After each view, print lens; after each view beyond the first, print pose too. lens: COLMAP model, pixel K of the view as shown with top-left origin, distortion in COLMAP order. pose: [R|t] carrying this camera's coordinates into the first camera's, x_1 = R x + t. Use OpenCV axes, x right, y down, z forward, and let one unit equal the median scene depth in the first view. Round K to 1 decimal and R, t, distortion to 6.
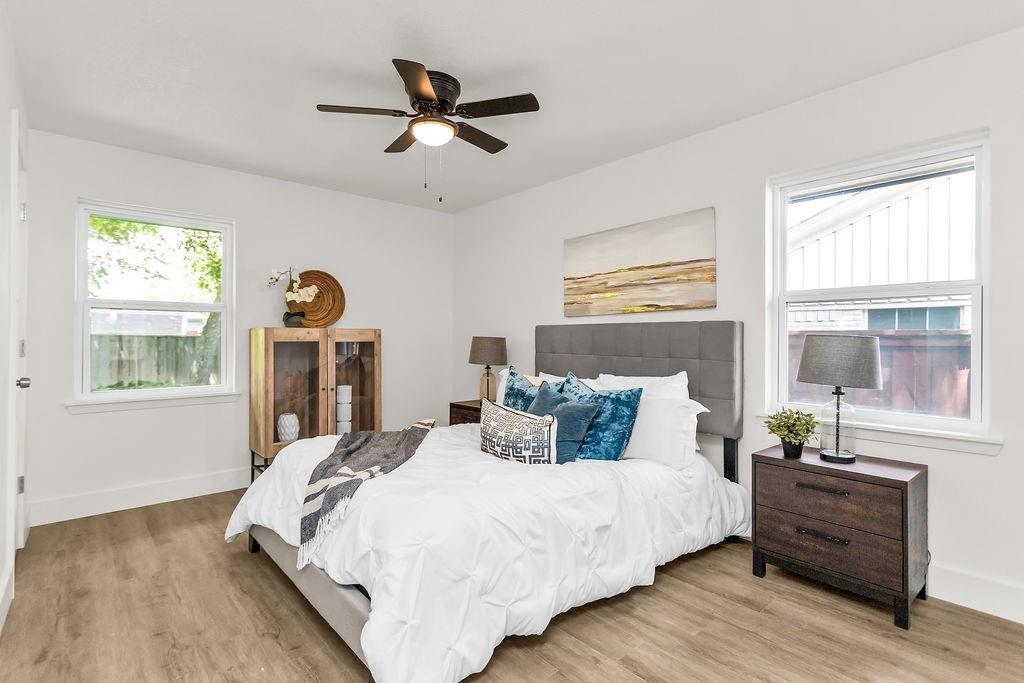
lens RADIAL K [[491.1, 0, 508.0], [0, 491.1, 339.6], [0, 0, 1]] dist [0.002131, 0.000684]
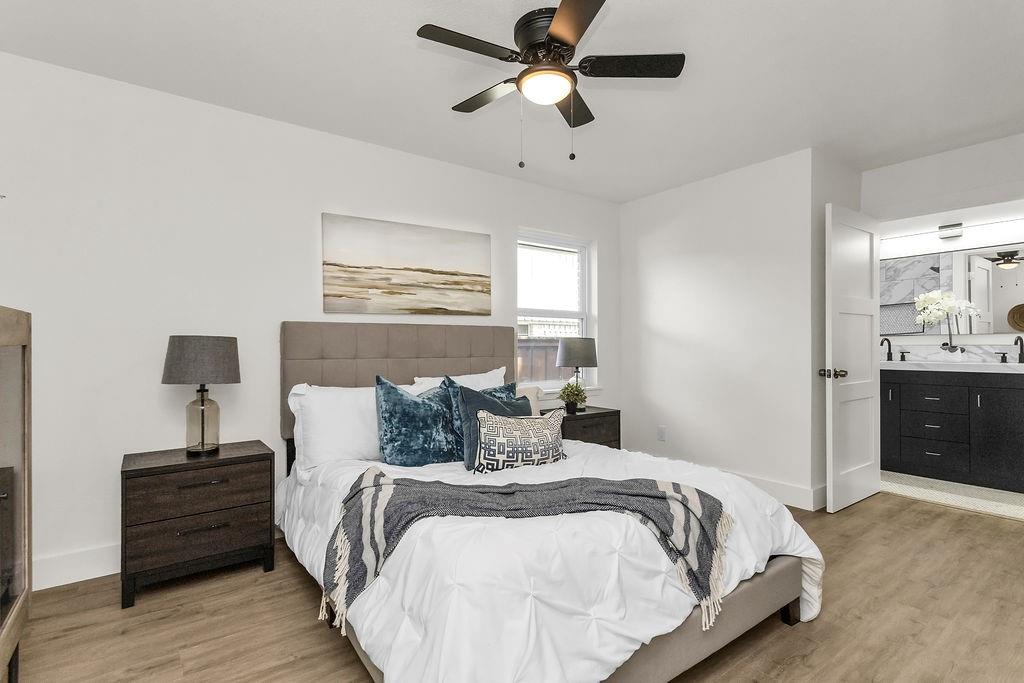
lens RADIAL K [[491.1, 0, 508.2], [0, 491.1, 345.0], [0, 0, 1]] dist [0.002131, 0.000684]
pose [[0.090726, 0.012166, 0.995802, -0.689673], [0.021135, 0.999677, -0.014139, 0.024445], [-0.995652, 0.022329, 0.090439, 0.706728]]
